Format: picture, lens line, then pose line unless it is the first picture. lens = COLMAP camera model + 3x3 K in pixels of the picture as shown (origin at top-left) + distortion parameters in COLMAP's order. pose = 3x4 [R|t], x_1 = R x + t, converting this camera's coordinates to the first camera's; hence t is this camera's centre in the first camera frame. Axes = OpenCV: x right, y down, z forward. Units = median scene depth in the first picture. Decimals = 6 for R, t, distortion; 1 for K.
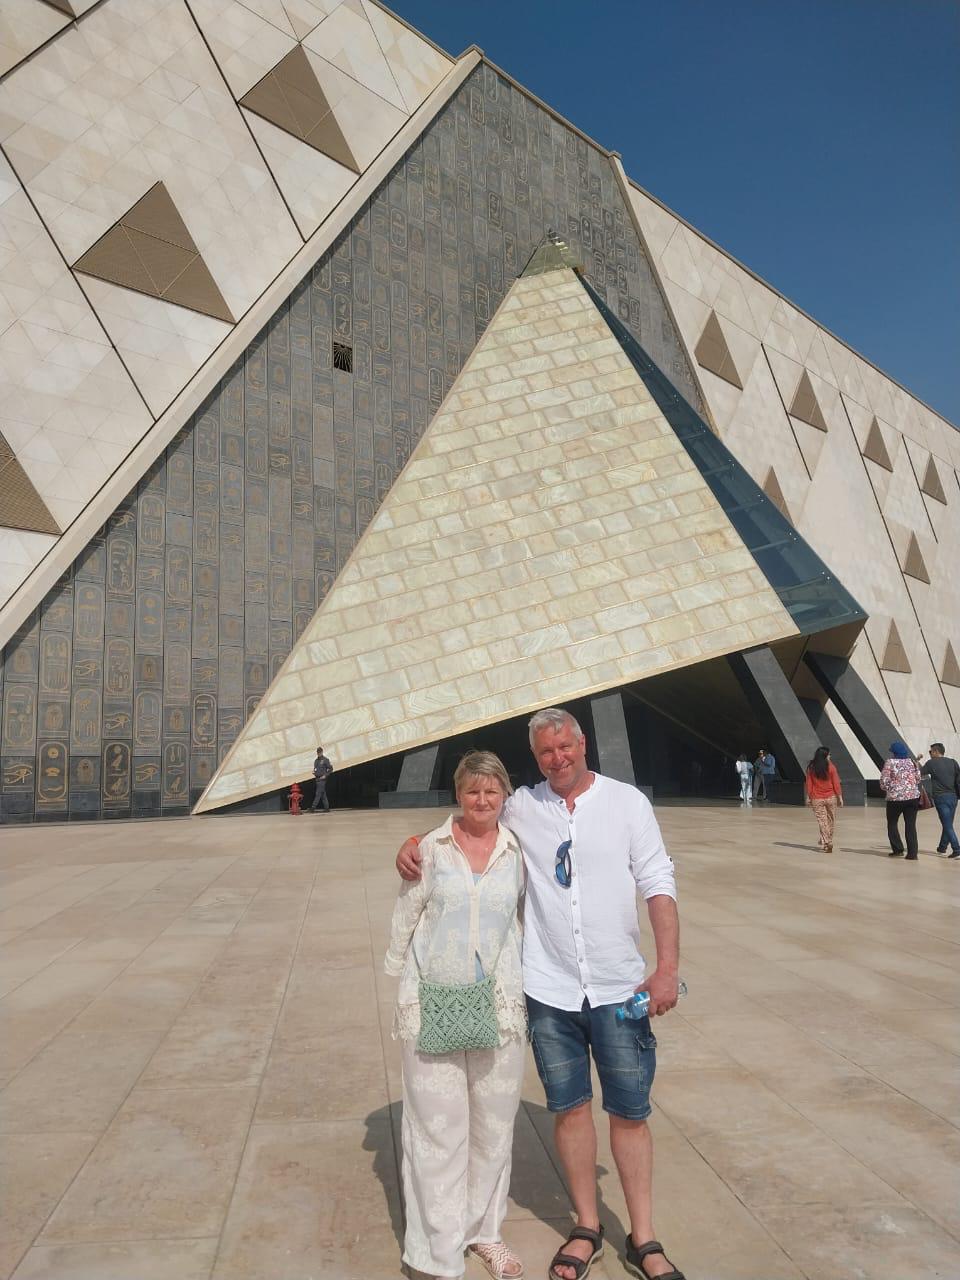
lens RADIAL K [[1006.1, 0, 452.5], [0, 1006.1, 644.9], [0, 0, 1]] dist [0.078475, -0.121865]
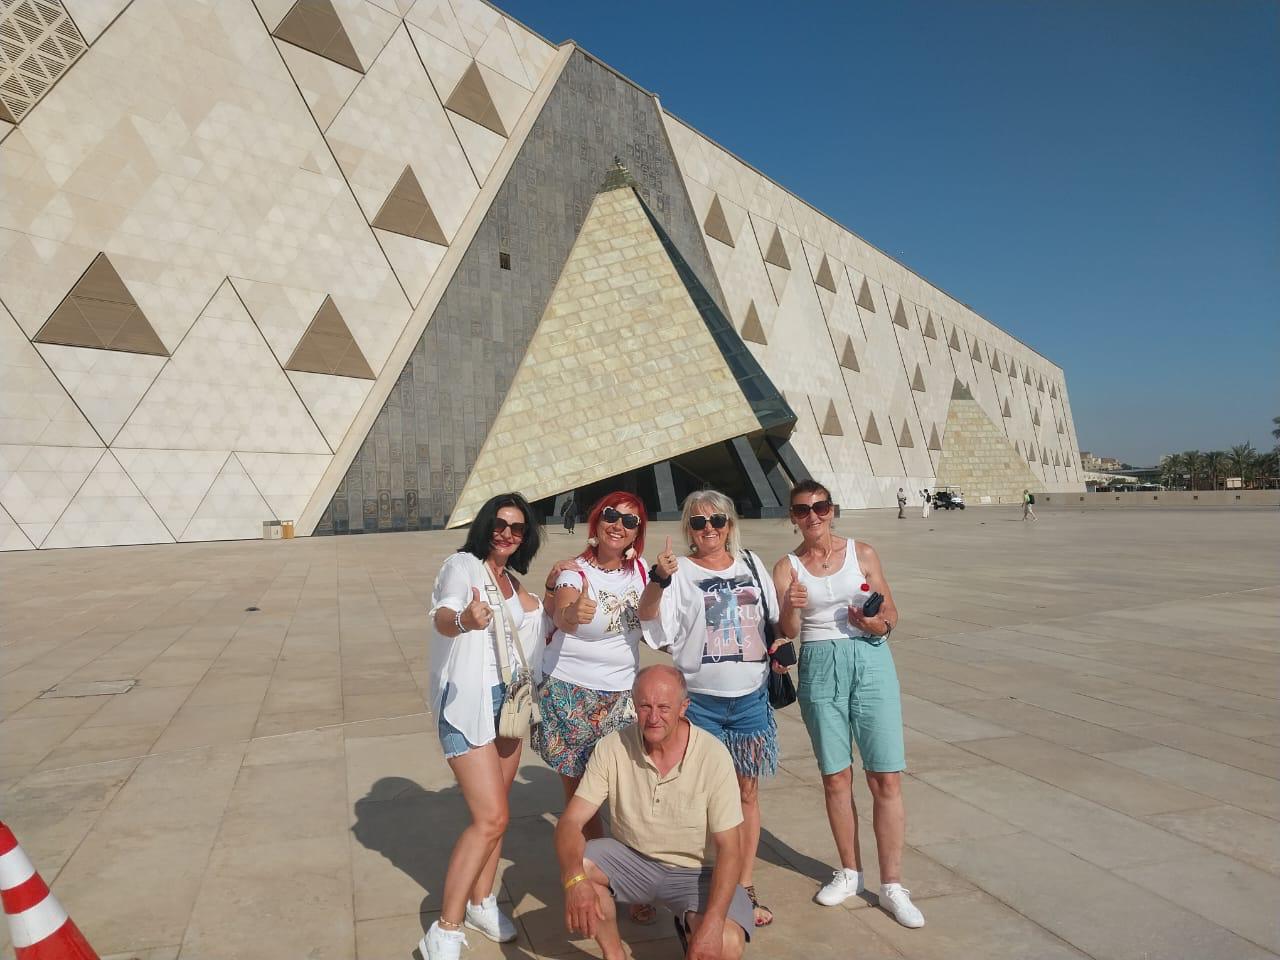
lens RADIAL K [[1006.1, 0, 634.3], [0, 1006.1, 507.3], [0, 0, 1]] dist [0.078475, -0.121865]
pose [[0.983255, -0.016510, 0.181483, -0.208101], [-0.004923, 0.993118, 0.117018, -0.075808], [-0.182166, -0.115952, 0.976407, -0.719110]]
